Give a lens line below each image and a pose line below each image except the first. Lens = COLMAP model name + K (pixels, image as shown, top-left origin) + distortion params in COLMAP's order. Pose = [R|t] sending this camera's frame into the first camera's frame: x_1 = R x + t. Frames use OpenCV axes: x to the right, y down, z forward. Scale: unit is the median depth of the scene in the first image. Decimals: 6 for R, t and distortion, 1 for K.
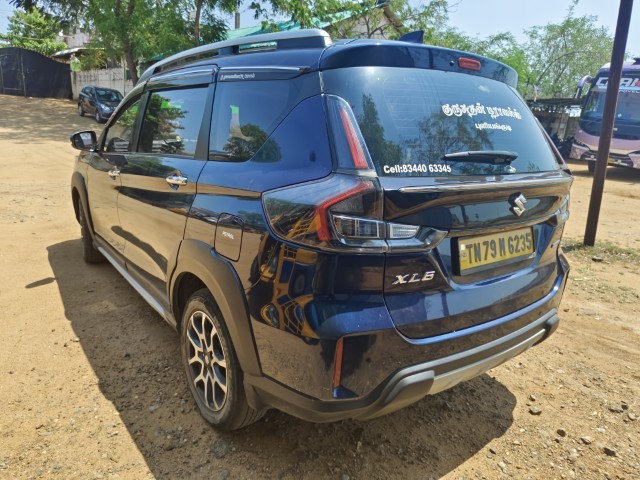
lens RADIAL K [[476.2, 0, 320.2], [0, 476.2, 243.0], [0, 0, 1]] dist [0.000883, -0.000114]
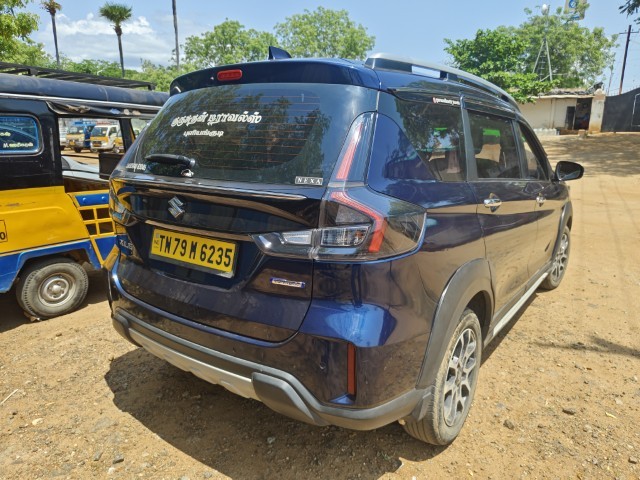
lens RADIAL K [[476.2, 0, 320.6], [0, 476.2, 238.3], [0, 0, 1]] dist [0.000883, -0.000114]
pose [[0.263745, 0.159904, -0.951246, 1.475483], [-0.222226, 0.969709, 0.101393, -0.186642], [0.938645, 0.184650, 0.291290, 0.994204]]
